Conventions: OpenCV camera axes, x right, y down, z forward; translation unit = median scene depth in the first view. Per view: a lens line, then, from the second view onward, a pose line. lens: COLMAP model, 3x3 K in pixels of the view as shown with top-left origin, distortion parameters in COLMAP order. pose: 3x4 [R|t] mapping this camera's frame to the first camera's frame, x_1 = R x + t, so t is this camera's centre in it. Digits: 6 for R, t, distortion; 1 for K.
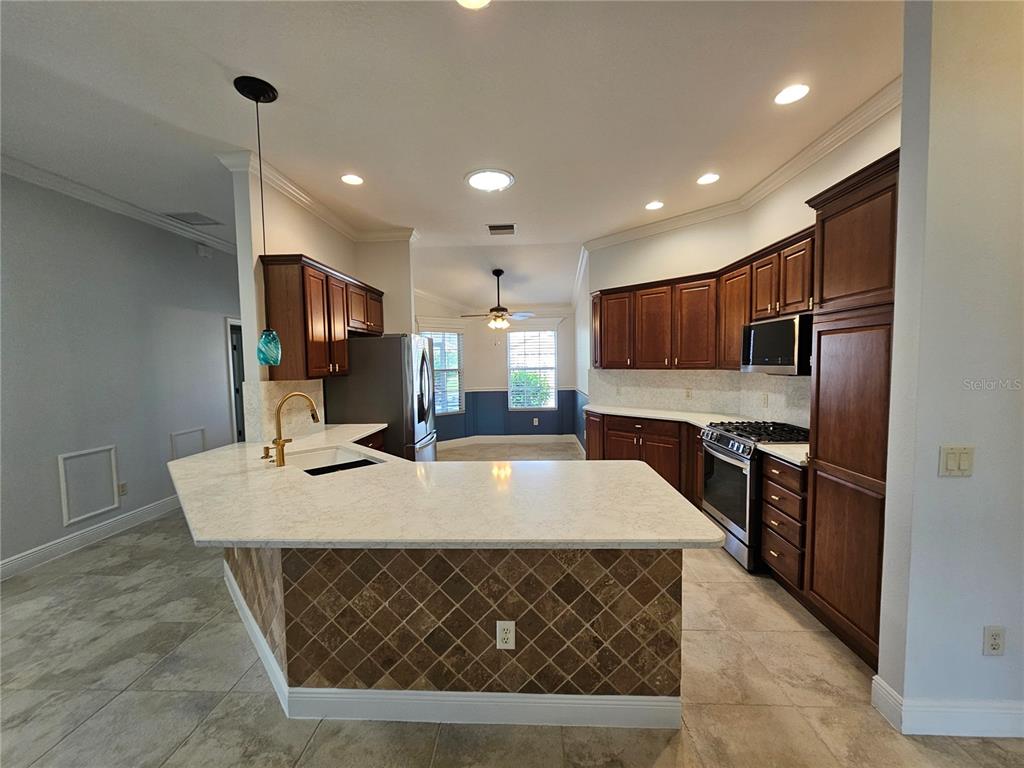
lens RADIAL K [[420.1, 0, 508.2], [0, 420.1, 388.2], [0, 0, 1]] dist [-0.005135, 0.002079]
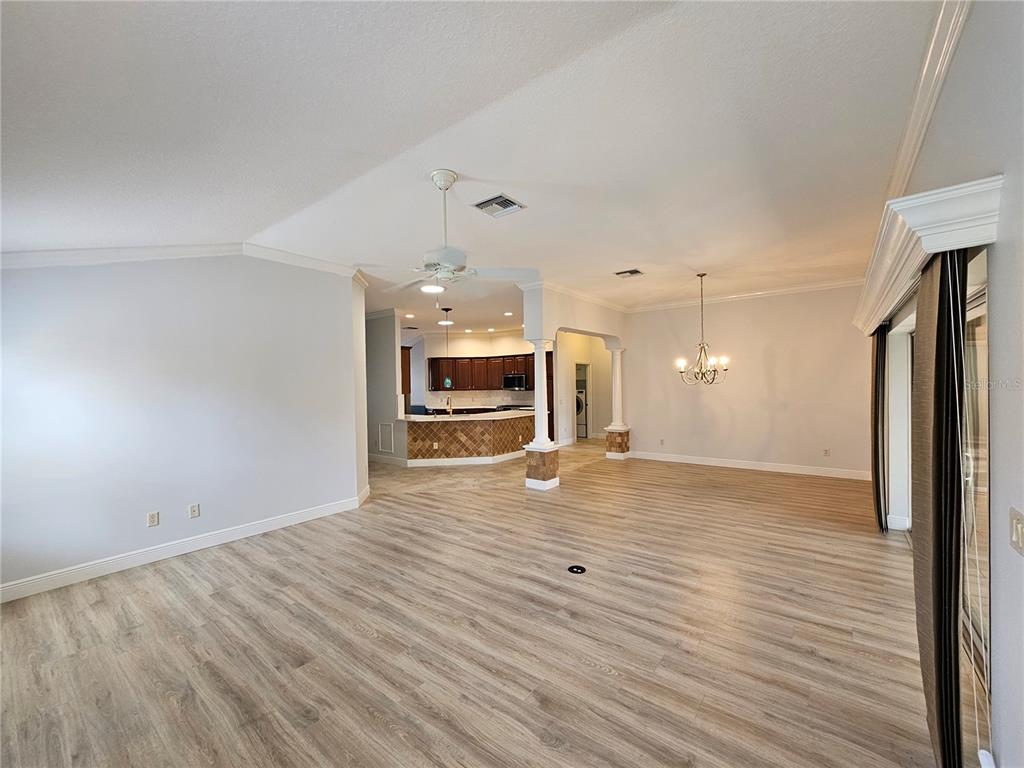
lens RADIAL K [[420.1, 0, 510.4], [0, 420.1, 385.6], [0, 0, 1]] dist [-0.005135, 0.002079]
pose [[0.569573, 0.005809, 0.821920, -3.422595], [0.059329, 0.997076, -0.048161, 0.141169], [-0.819797, 0.076195, 0.567563, -1.493000]]
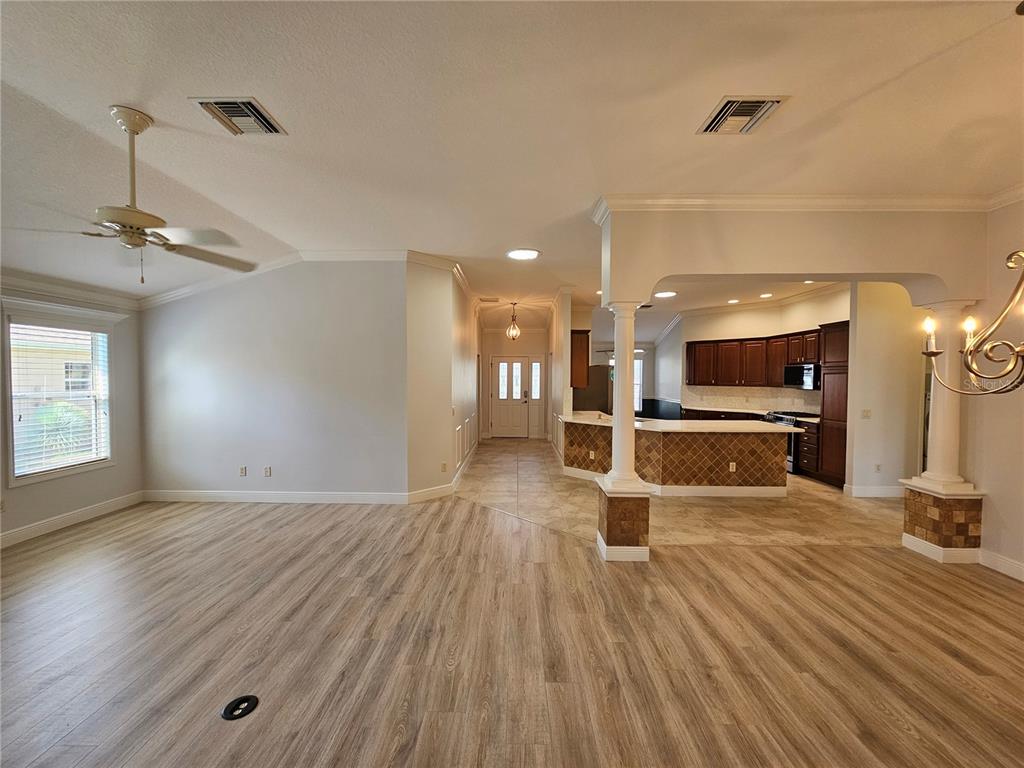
lens RADIAL K [[420.1, 0, 510.2], [0, 420.1, 384.5], [0, 0, 1]] dist [-0.005135, 0.002079]
pose [[0.998961, 0.022764, 0.039493, -1.449556], [-0.020970, 0.998755, -0.045255, 0.109906], [-0.040474, 0.044380, 0.998195, -1.694828]]
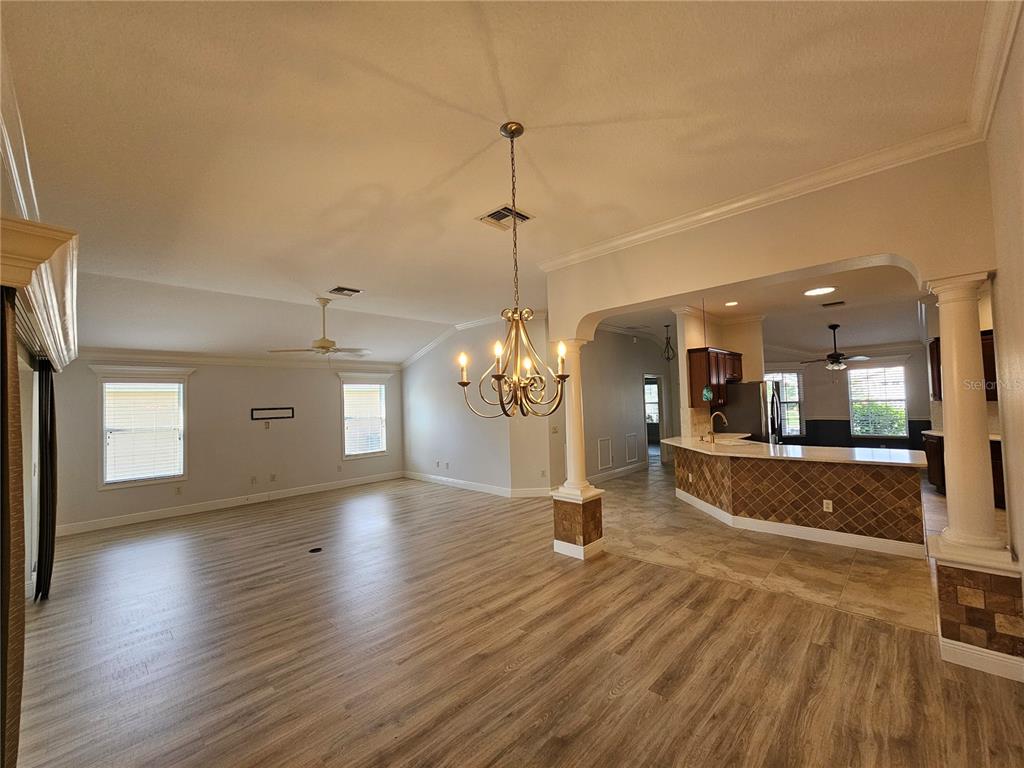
lens RADIAL K [[420.1, 0, 509.9], [0, 420.1, 385.8], [0, 0, 1]] dist [-0.005135, 0.002079]
pose [[0.755083, -0.029447, -0.654968, 0.176735], [-0.024459, 0.997030, -0.073023, 0.073299], [0.655173, 0.071159, 0.752120, -1.759594]]
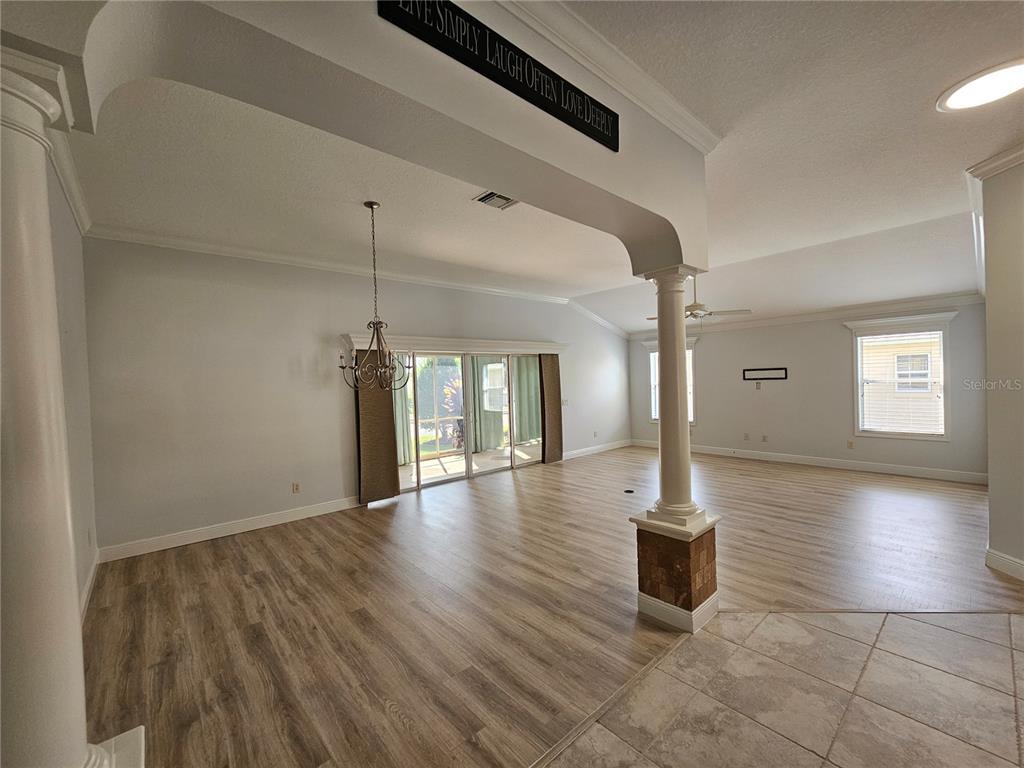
lens RADIAL K [[420.1, 0, 508.4], [0, 420.1, 382.1], [0, 0, 1]] dist [-0.005135, 0.002079]
pose [[-0.719195, 0.046081, -0.693279, 0.294385], [0.002056, 0.997935, 0.064199, -0.059726], [0.694805, 0.044746, -0.717805, 0.541706]]
